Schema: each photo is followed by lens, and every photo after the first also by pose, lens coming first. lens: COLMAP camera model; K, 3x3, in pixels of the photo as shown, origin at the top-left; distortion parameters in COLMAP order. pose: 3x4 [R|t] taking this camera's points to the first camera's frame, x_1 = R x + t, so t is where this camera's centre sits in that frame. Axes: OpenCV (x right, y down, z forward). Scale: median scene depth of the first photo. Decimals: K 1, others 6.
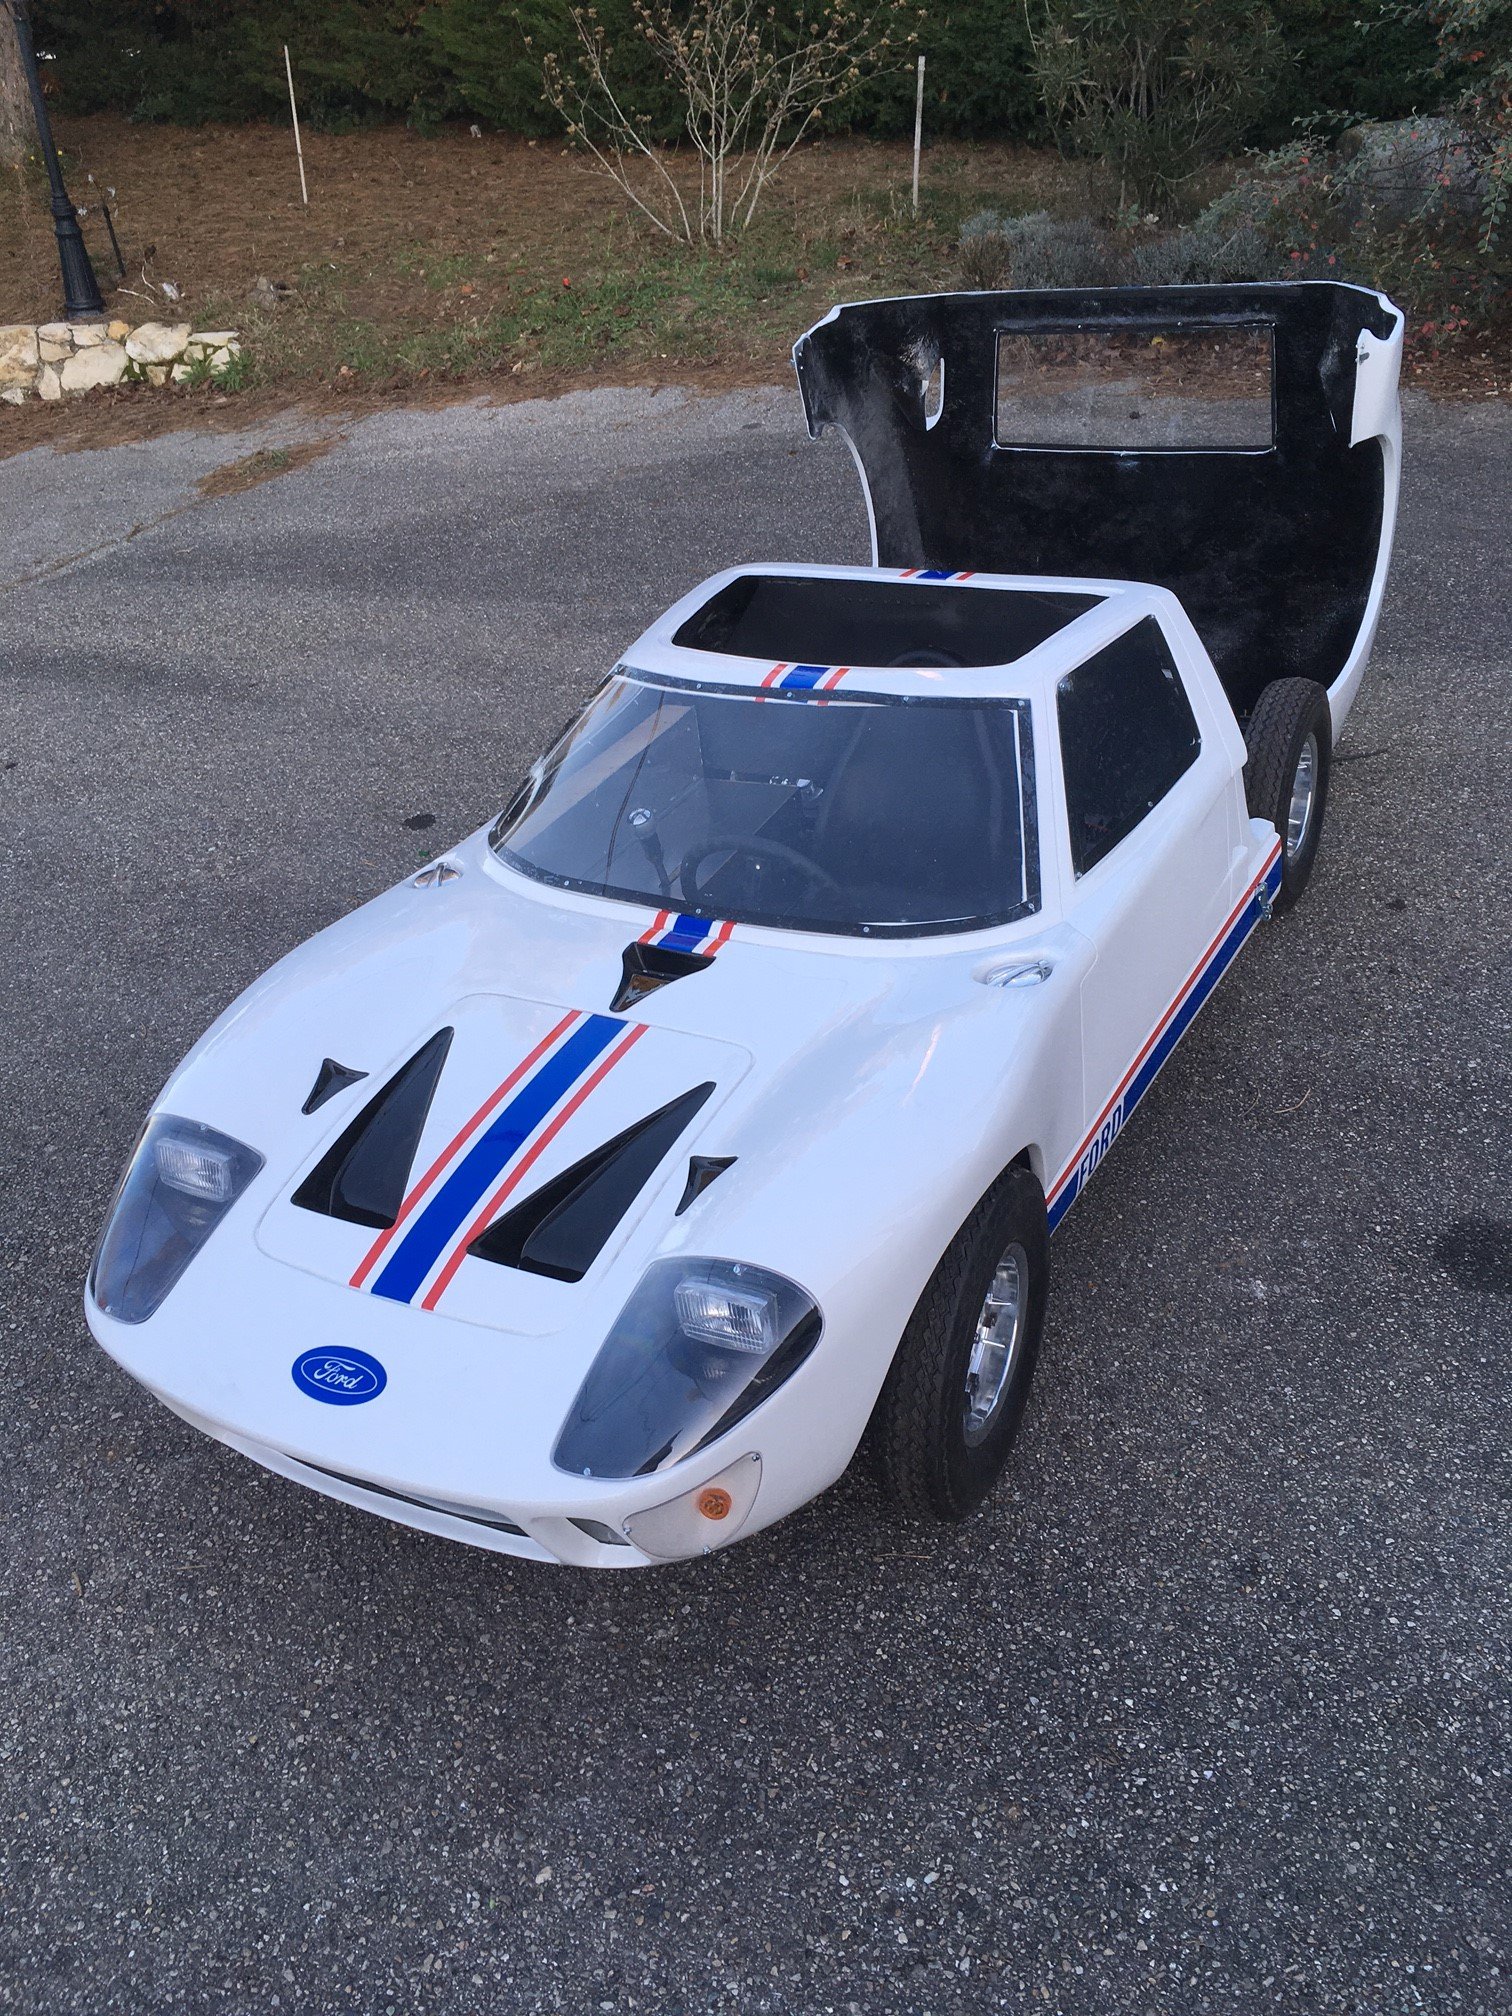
lens RADIAL K [[1779.5, 0, 756.0], [0, 1779.5, 1008.0], [0, 0, 1]] dist [0.101053, -0.146955]
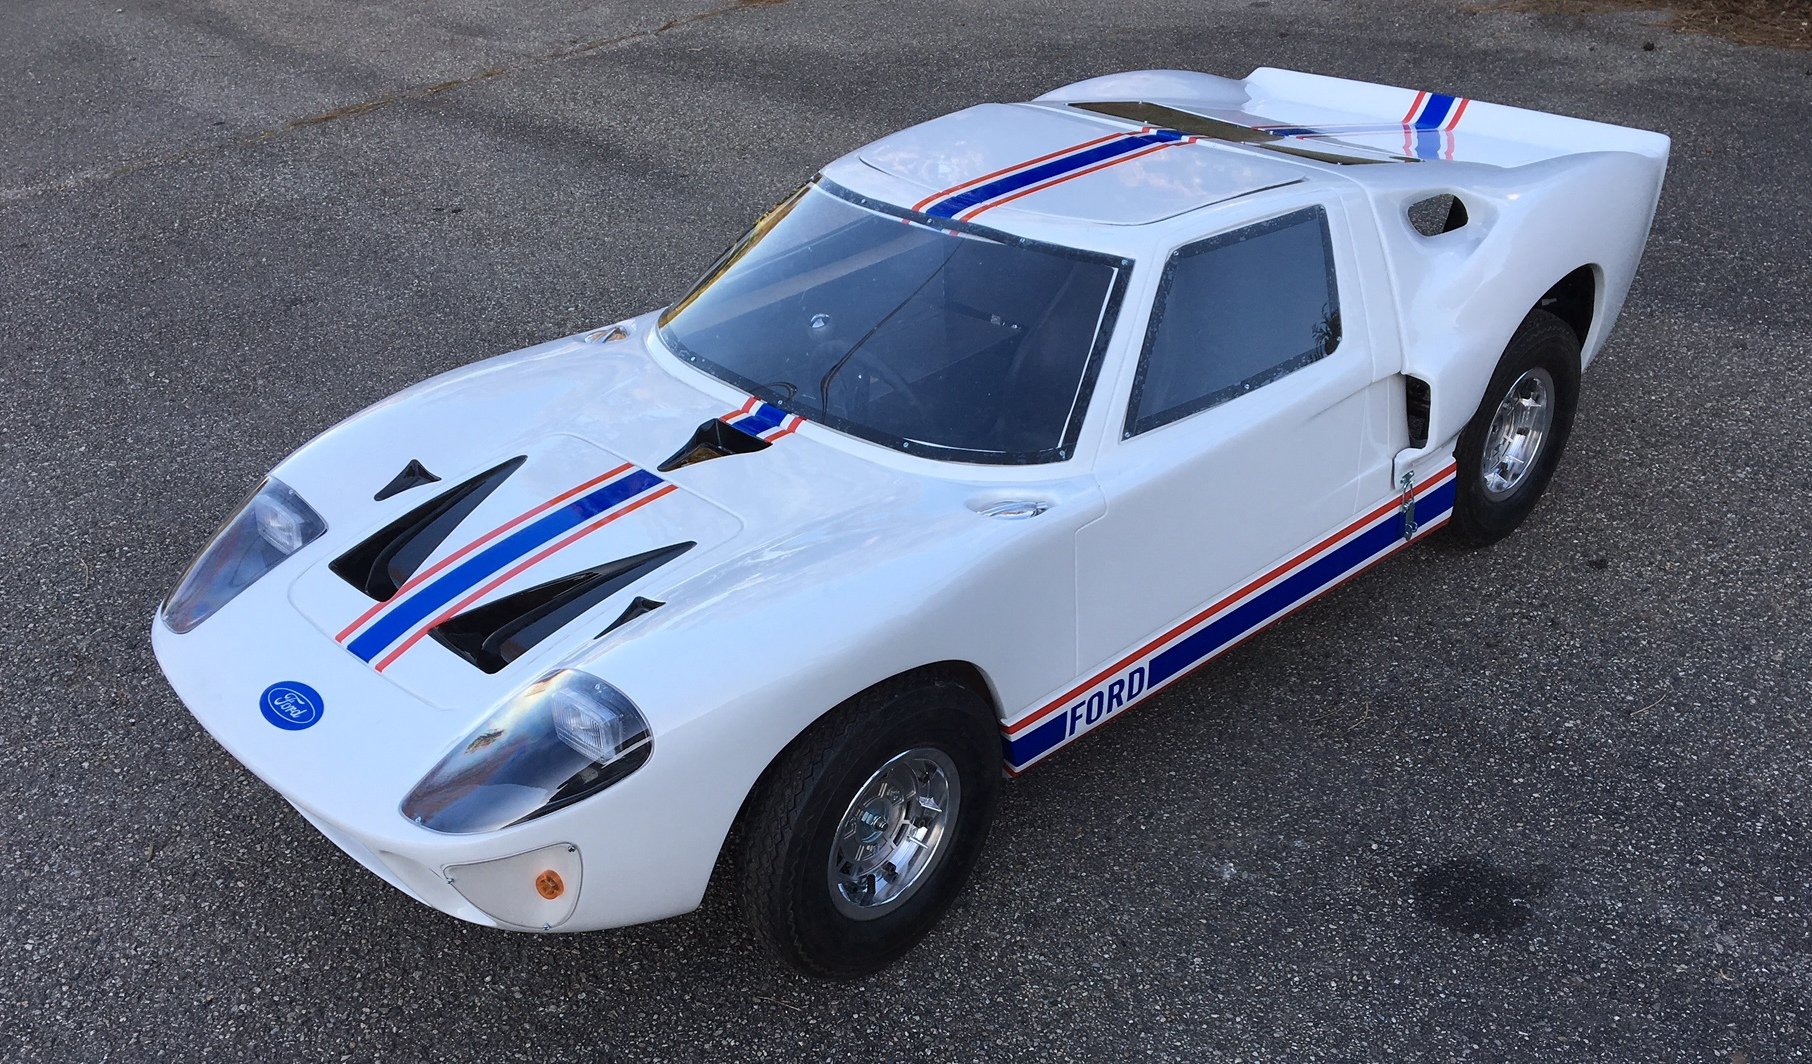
lens RADIAL K [[1764.4, 0, 909.6], [0, 1764.4, 678.6], [0, 0, 1]] dist [0.126604, -0.238238]
pose [[0.948761, 0.222299, -0.224578, 0.263035], [-0.210767, 0.974701, 0.074398, 0.010307], [0.235435, -0.023253, 0.971612, -0.023326]]
